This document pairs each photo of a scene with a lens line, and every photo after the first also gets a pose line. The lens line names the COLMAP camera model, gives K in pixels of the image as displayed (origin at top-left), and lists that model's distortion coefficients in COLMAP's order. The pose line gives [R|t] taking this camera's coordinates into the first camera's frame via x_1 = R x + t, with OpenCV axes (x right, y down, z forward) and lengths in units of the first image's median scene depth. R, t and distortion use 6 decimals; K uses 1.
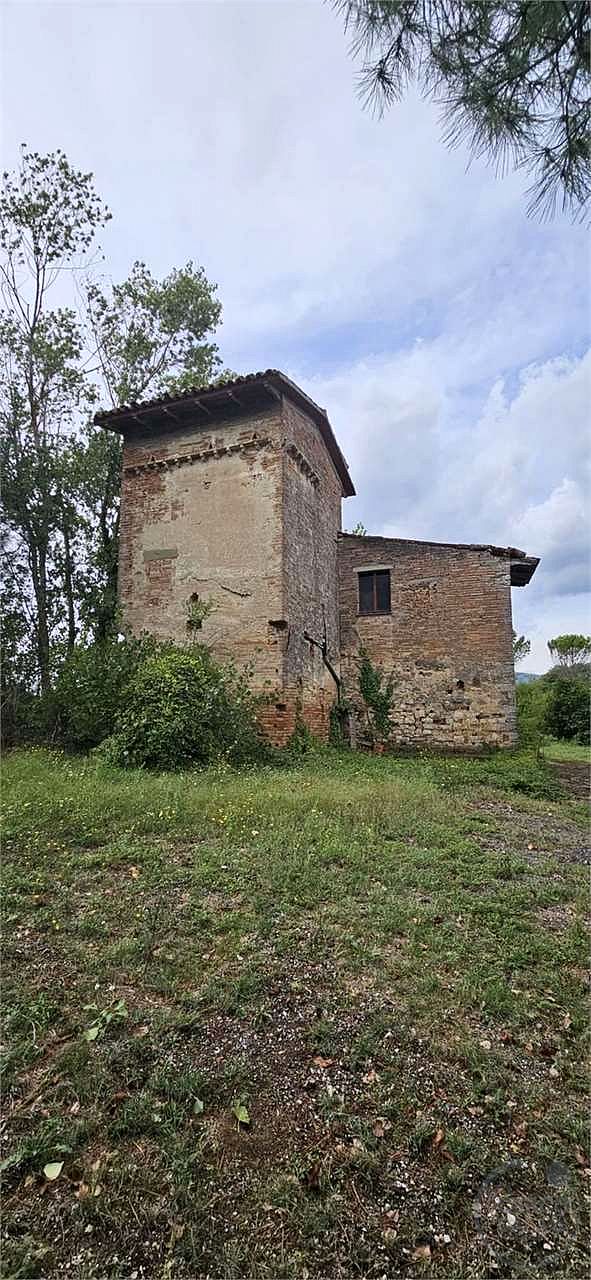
lens RADIAL K [[518.6, 0, 295.1], [0, 518.6, 641.7], [0, 0, 1]] dist [-0.002911, -0.001132]
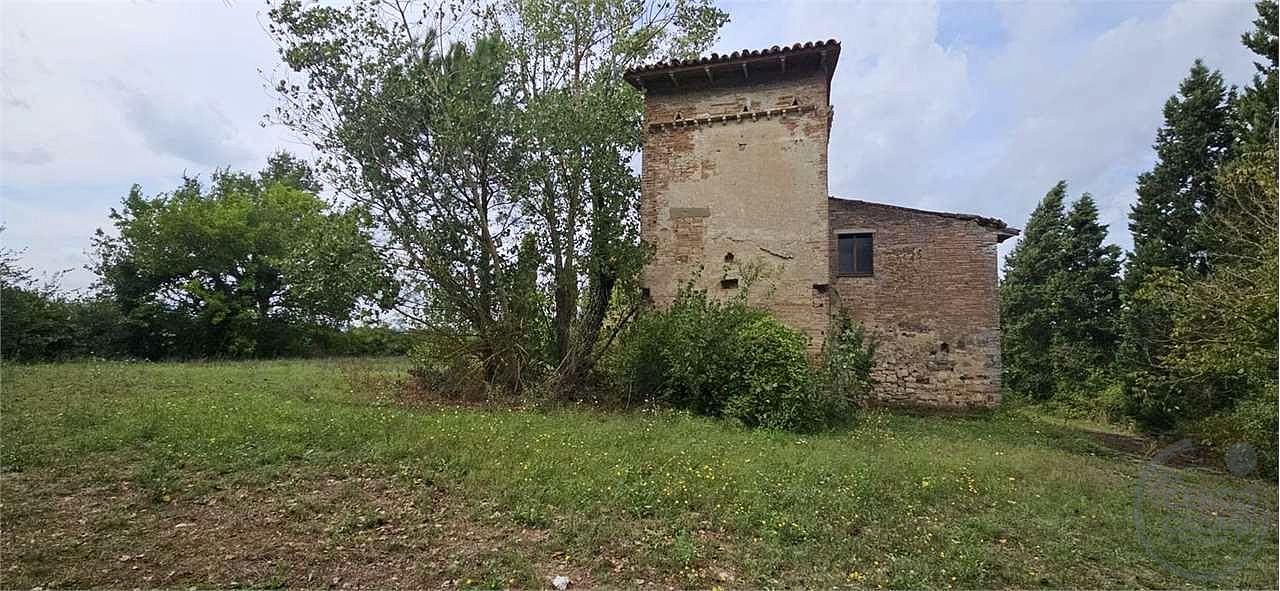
lens RADIAL K [[516.4, 0, 634.9], [0, 516.4, 294.2], [0, 0, 1]] dist [0.001648, -0.003680]
pose [[0.997181, 0.035586, 0.066058, -0.416699], [-0.037084, 0.999079, 0.021584, -0.025699], [-0.065230, -0.023973, 0.997582, -0.004886]]
